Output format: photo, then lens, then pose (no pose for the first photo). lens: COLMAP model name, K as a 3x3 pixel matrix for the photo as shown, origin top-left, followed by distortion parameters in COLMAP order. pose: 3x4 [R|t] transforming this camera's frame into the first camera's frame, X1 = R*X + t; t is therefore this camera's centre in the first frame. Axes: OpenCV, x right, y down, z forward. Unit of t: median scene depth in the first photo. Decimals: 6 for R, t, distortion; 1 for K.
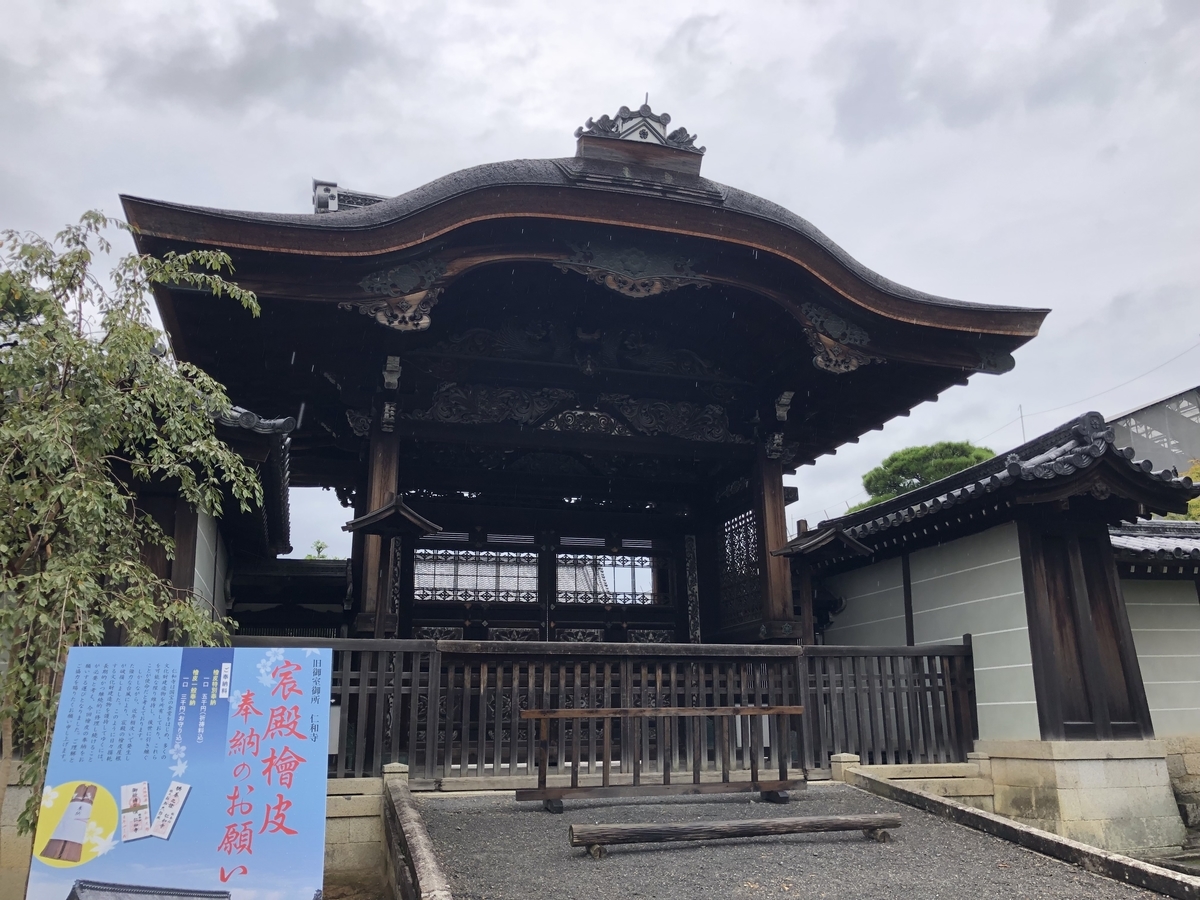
lens RADIAL K [[972.3, 0, 600.0], [0, 972.3, 450.0], [0, 0, 1]] dist [-0.000630, -0.000428]
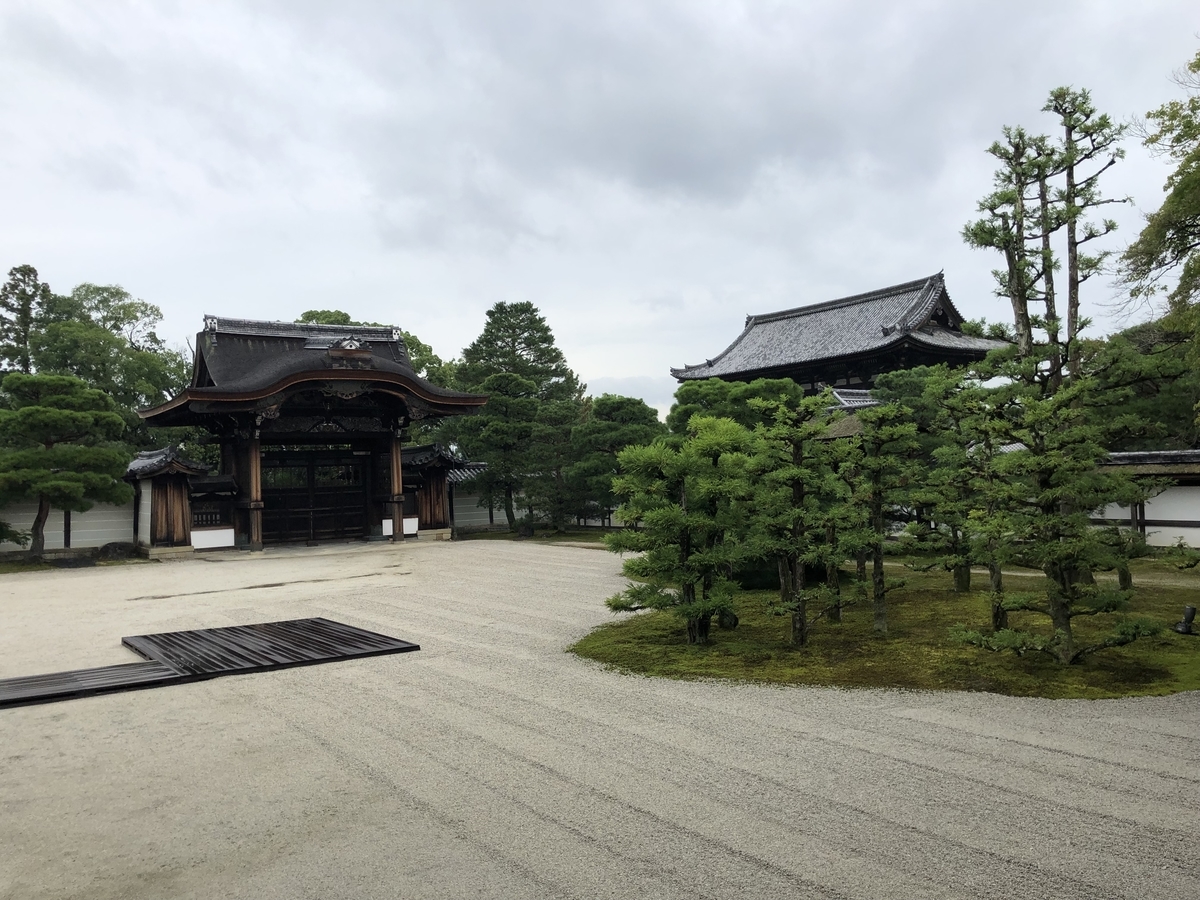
lens RADIAL K [[972.3, 0, 600.0], [0, 972.3, 450.0], [0, 0, 1]] dist [-0.000630, -0.000428]
pose [[0.949771, -0.009359, 0.312805, -0.156925], [-0.059125, 0.976185, 0.208727, -0.645246], [-0.307309, -0.216737, 0.926599, -1.962575]]
